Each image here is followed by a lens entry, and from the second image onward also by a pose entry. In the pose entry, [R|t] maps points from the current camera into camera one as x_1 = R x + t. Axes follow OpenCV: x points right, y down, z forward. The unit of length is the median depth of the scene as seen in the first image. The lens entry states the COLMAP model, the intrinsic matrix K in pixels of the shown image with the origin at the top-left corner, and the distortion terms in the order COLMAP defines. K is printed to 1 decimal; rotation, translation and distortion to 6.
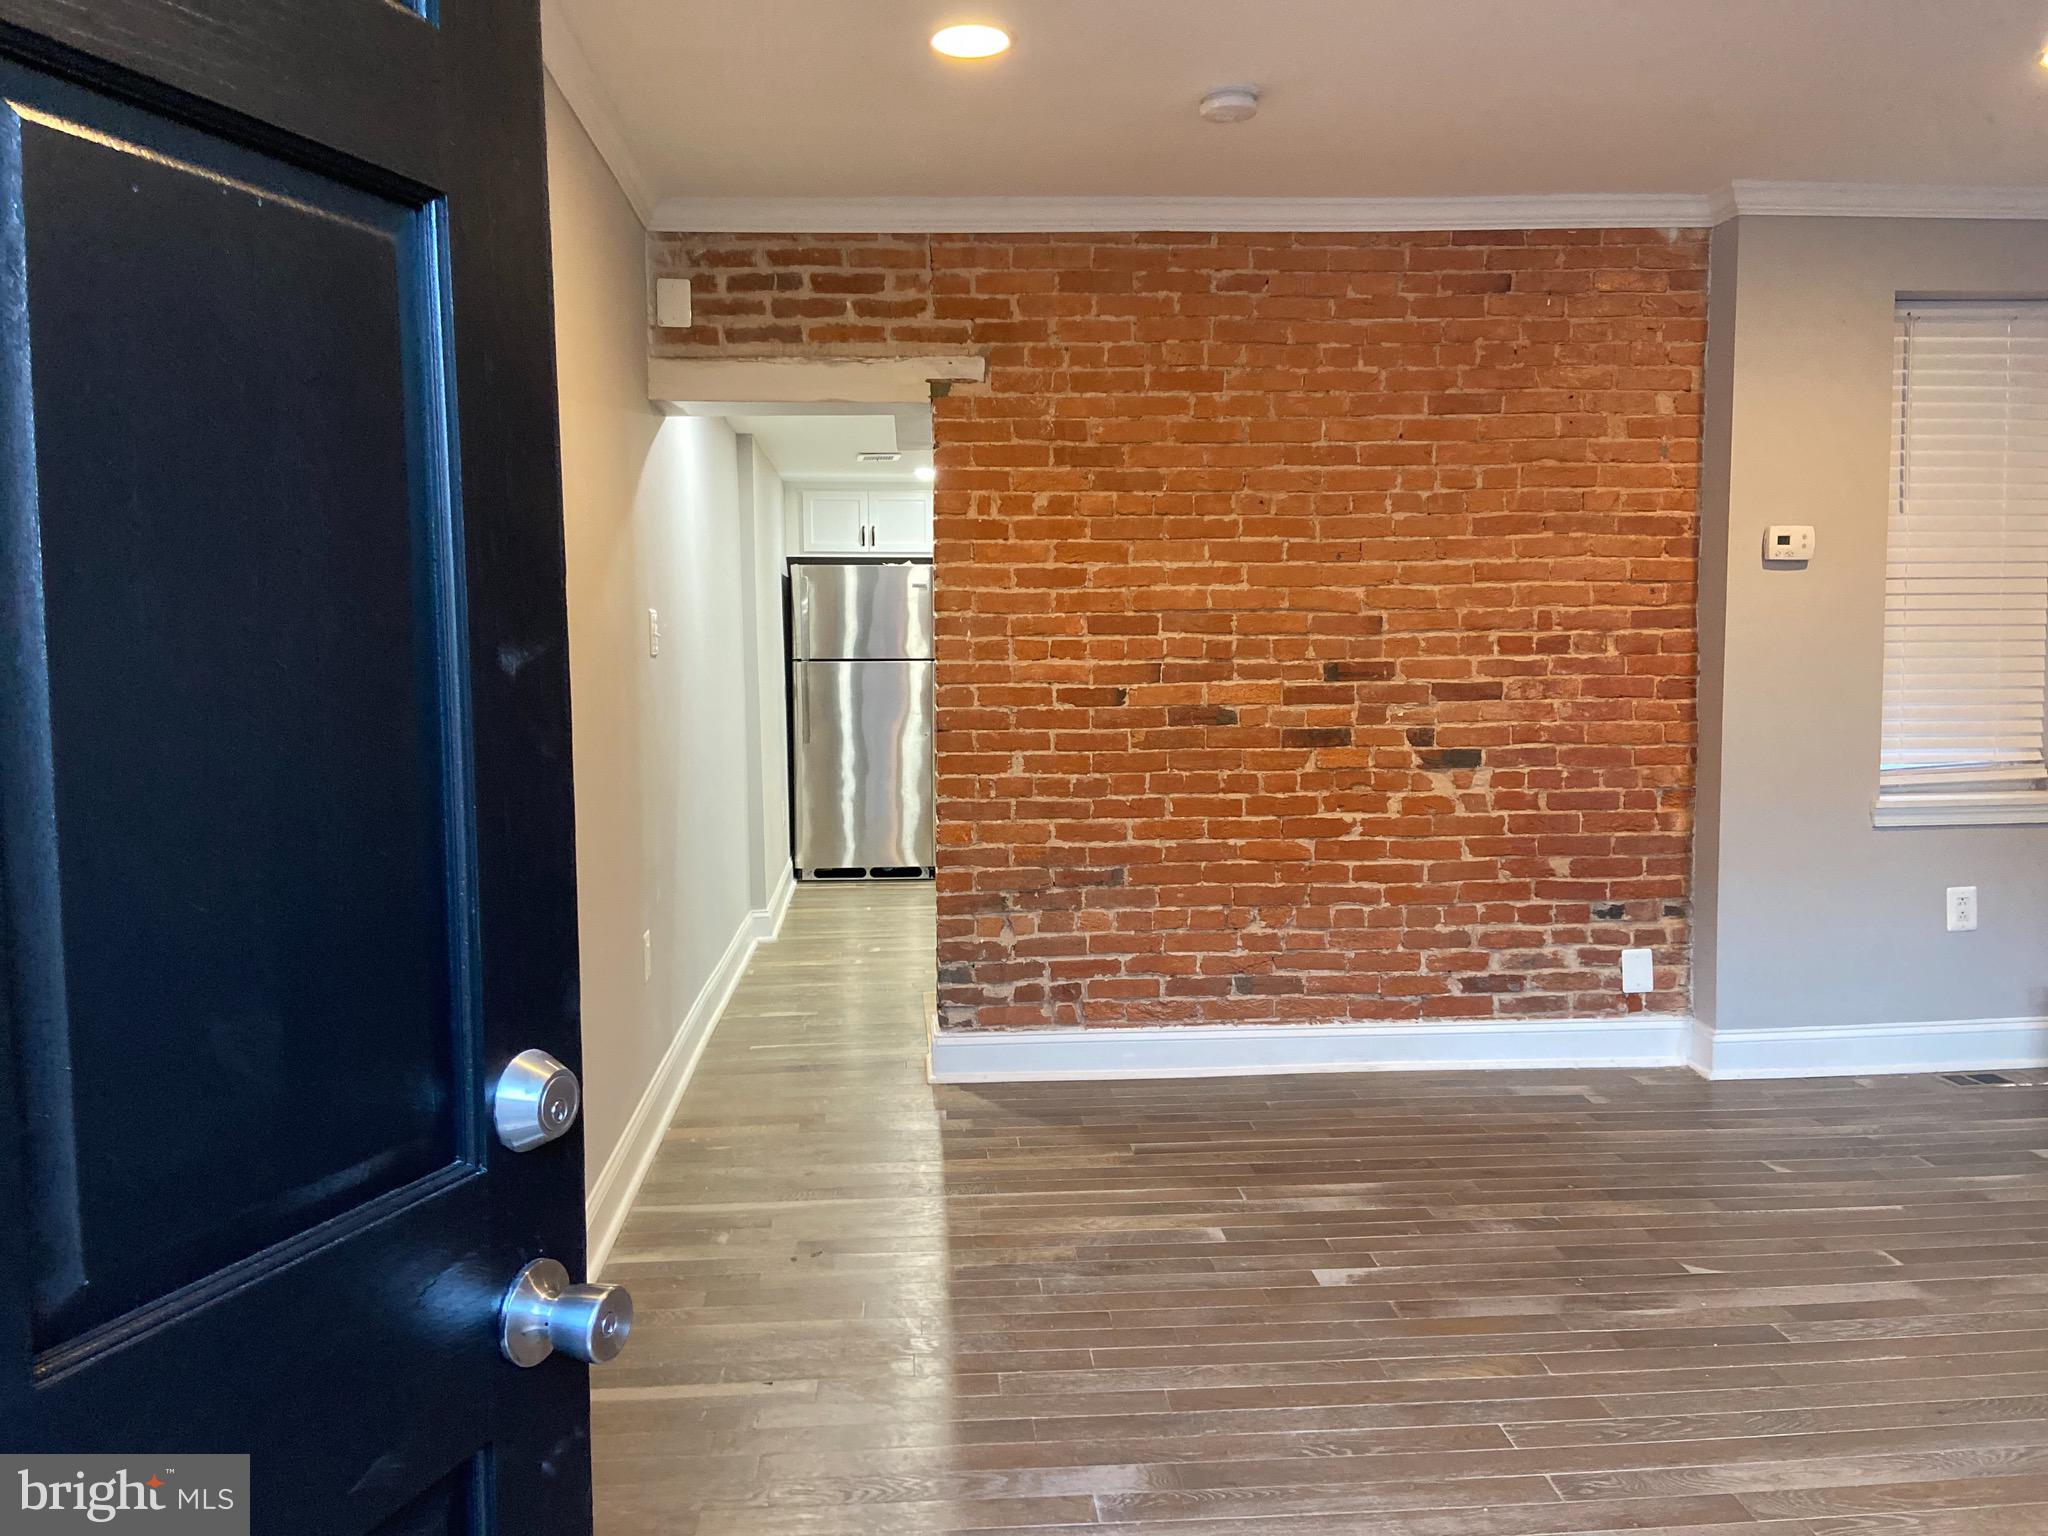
lens RADIAL K [[1524.9, 0, 1016.4], [0, 1524.9, 754.2], [0, 0, 1]] dist [0.113922, -0.142052]
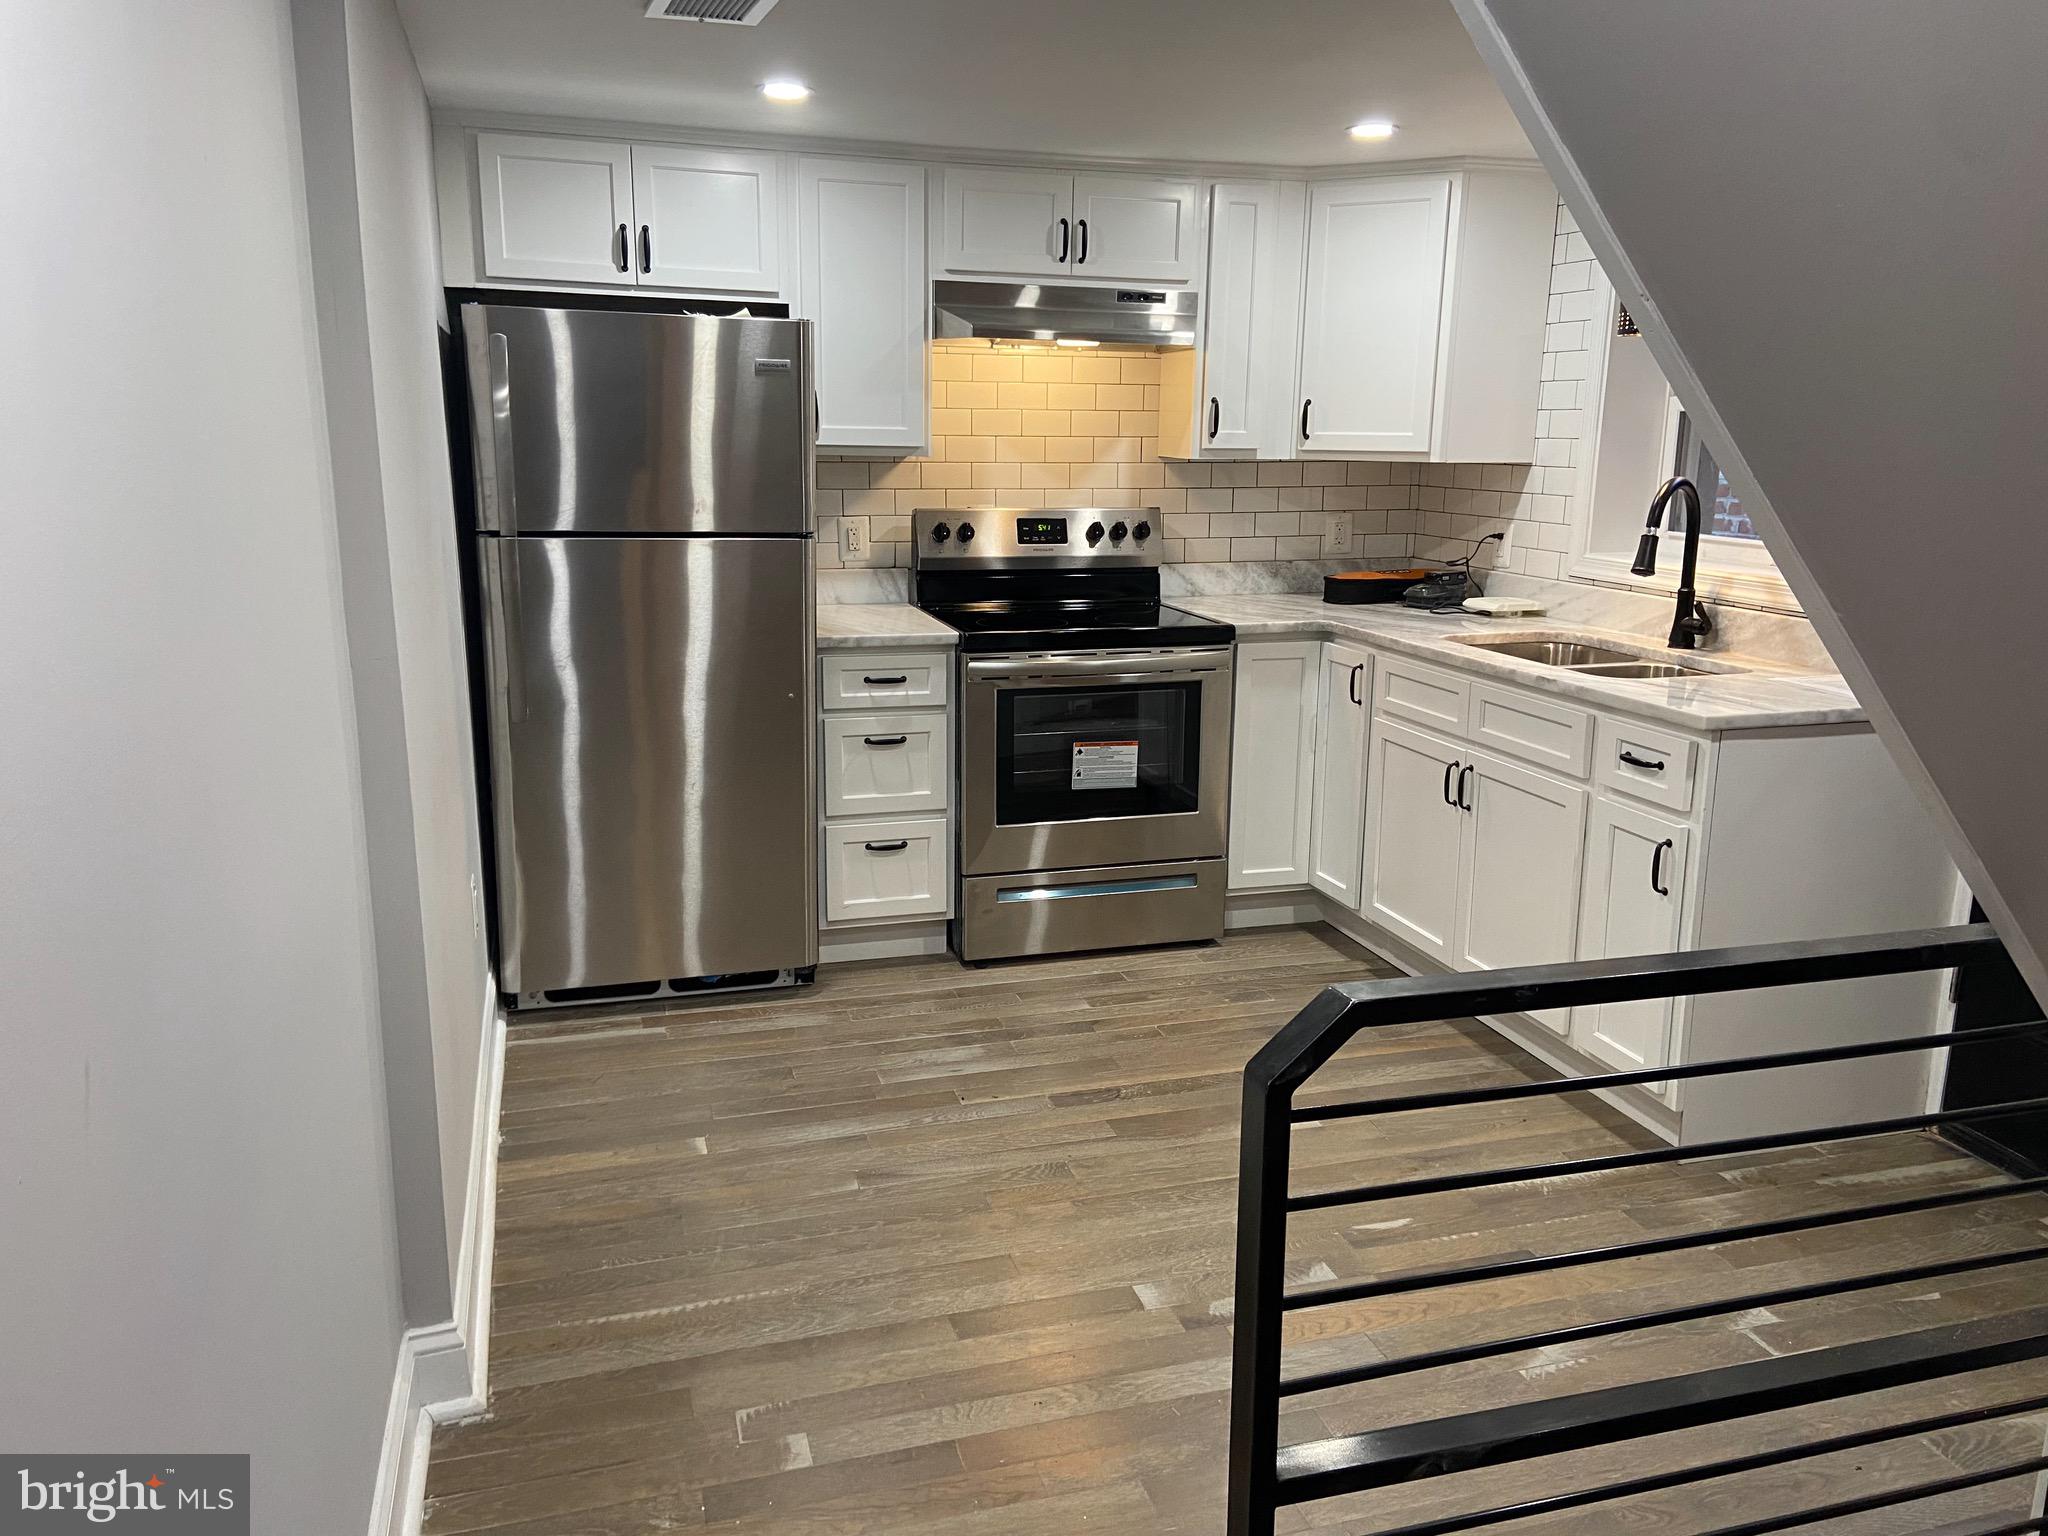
lens RADIAL K [[1524.9, 0, 1023.4], [0, 1524.9, 768.0], [0, 0, 1]] dist [0.113922, -0.142052]
pose [[0.977056, -0.021174, 0.211928, -0.096180], [-0.009708, 0.989584, 0.143627, -0.064154], [-0.212762, -0.142389, 0.966674, 0.574927]]
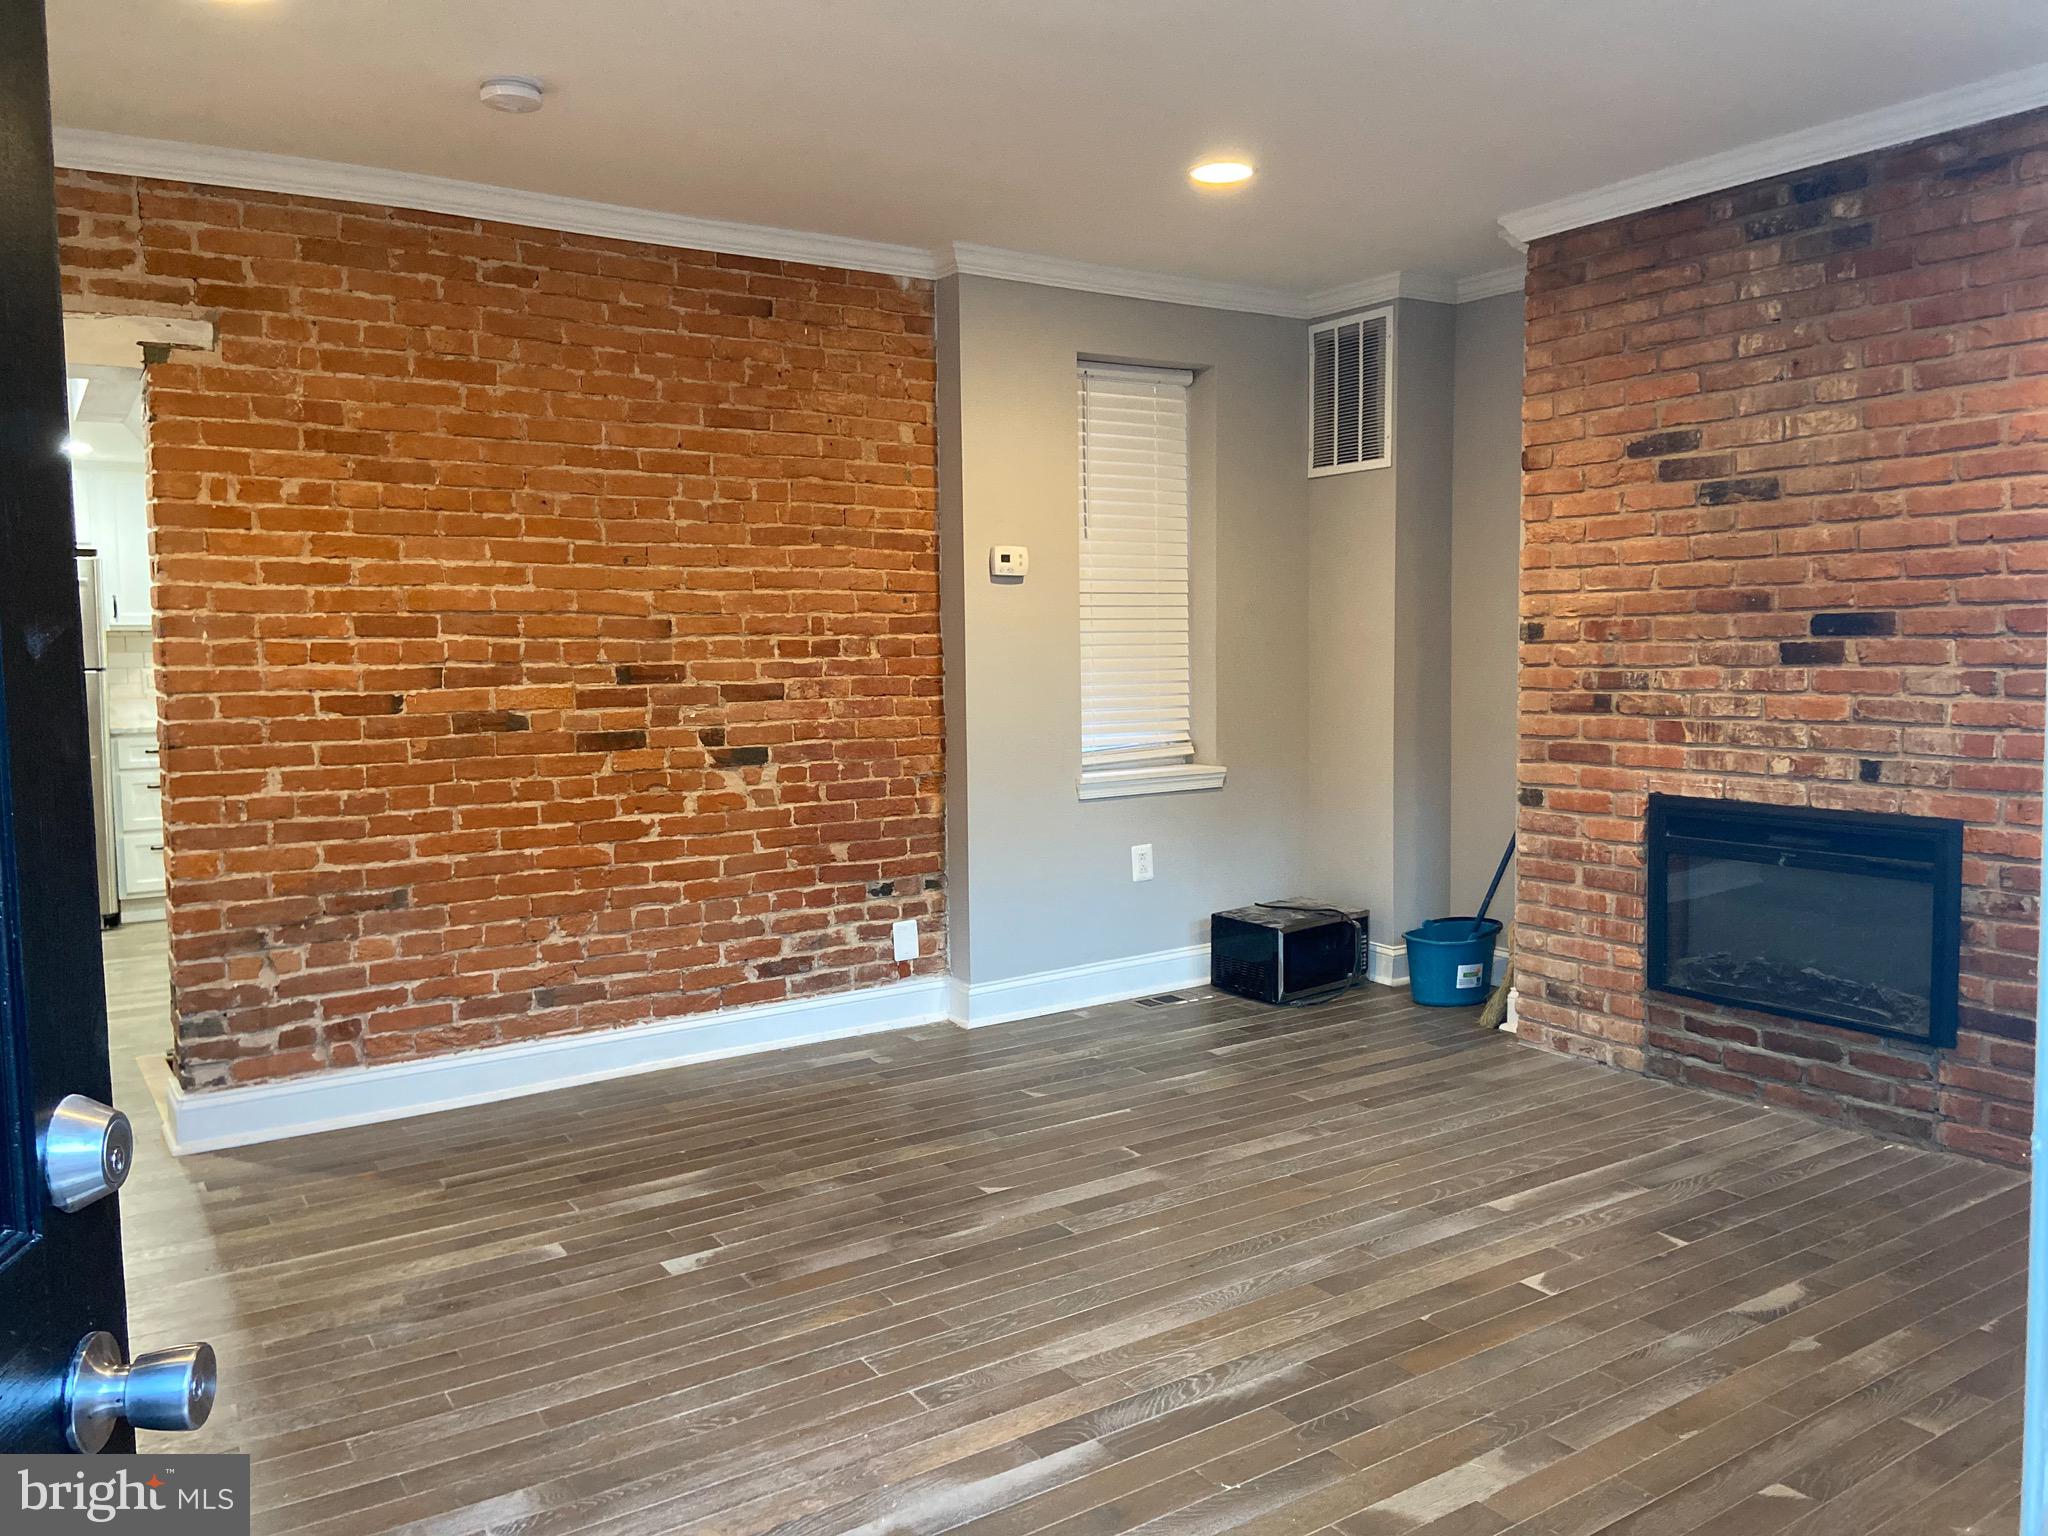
lens RADIAL K [[1524.9, 0, 1023.1], [0, 1524.9, 752.5], [0, 0, 1]] dist [0.113922, -0.142052]
pose [[0.872277, -0.038039, 0.487530, -0.059028], [0.041501, 0.999132, 0.003704, 0.004141], [-0.487248, 0.017002, 0.873098, -0.004670]]
